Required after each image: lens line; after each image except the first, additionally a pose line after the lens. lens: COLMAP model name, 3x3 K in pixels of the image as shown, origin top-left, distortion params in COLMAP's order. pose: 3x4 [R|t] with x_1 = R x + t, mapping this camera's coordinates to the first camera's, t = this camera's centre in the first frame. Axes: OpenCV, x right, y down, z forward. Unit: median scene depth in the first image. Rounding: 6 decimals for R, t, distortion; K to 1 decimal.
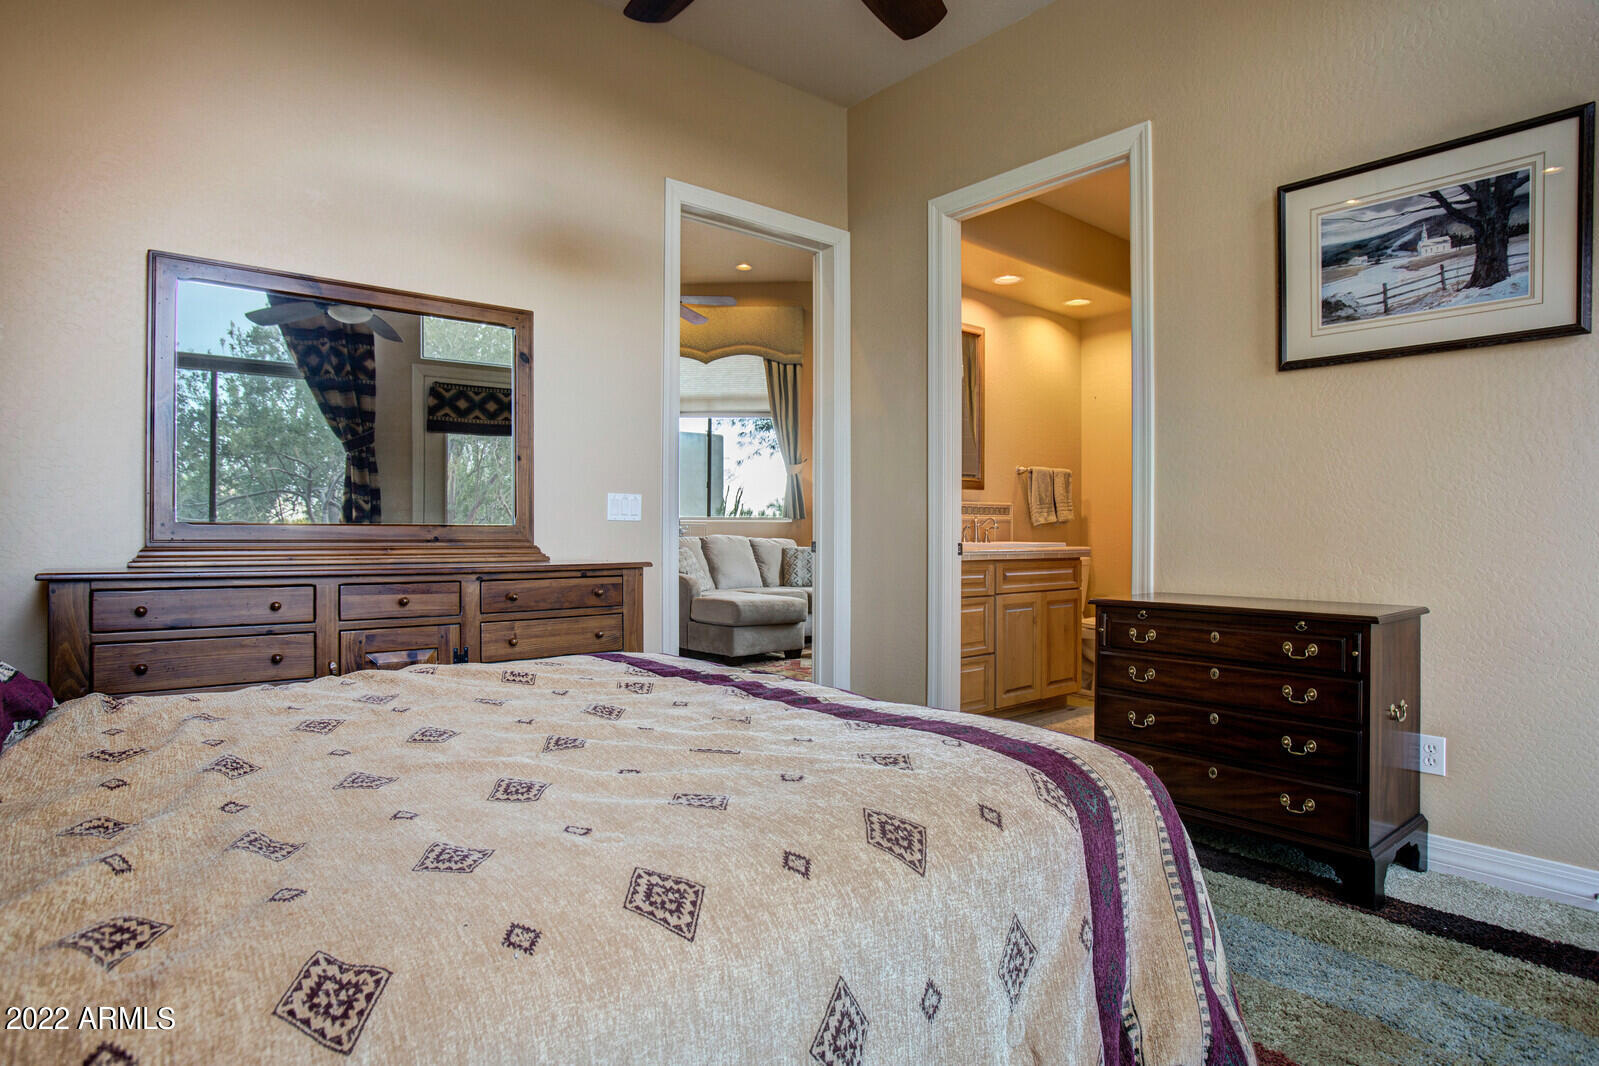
lens RADIAL K [[901.2, 0, 799.5], [0, 901.2, 533.0], [0, 0, 1]] dist [-0.076201, 0.046317]
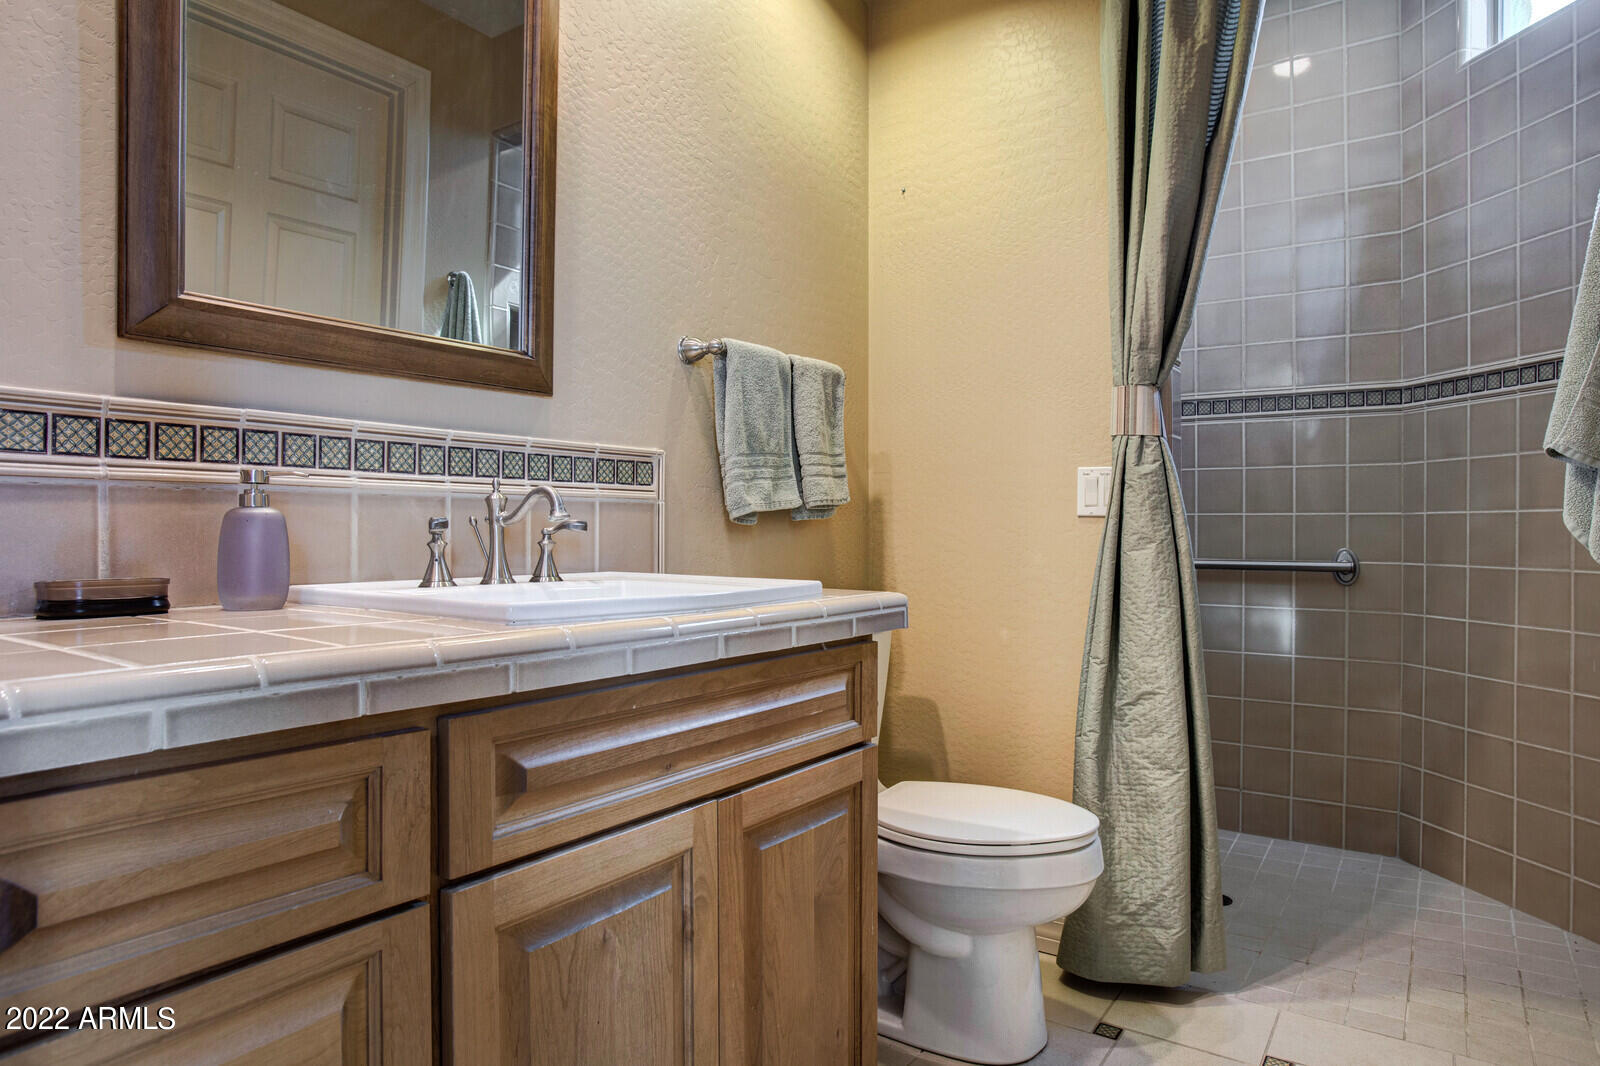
lens RADIAL K [[989.5, 0, 800.0], [0, 989.5, 533.0], [0, 0, 1]] dist [0.001083, 0.000043]
pose [[0.969457, -0.007166, 0.245157, 0.197465], [0.005516, 0.999957, 0.007414, -0.005440], [-0.245199, -0.005836, 0.969455, 0.645174]]
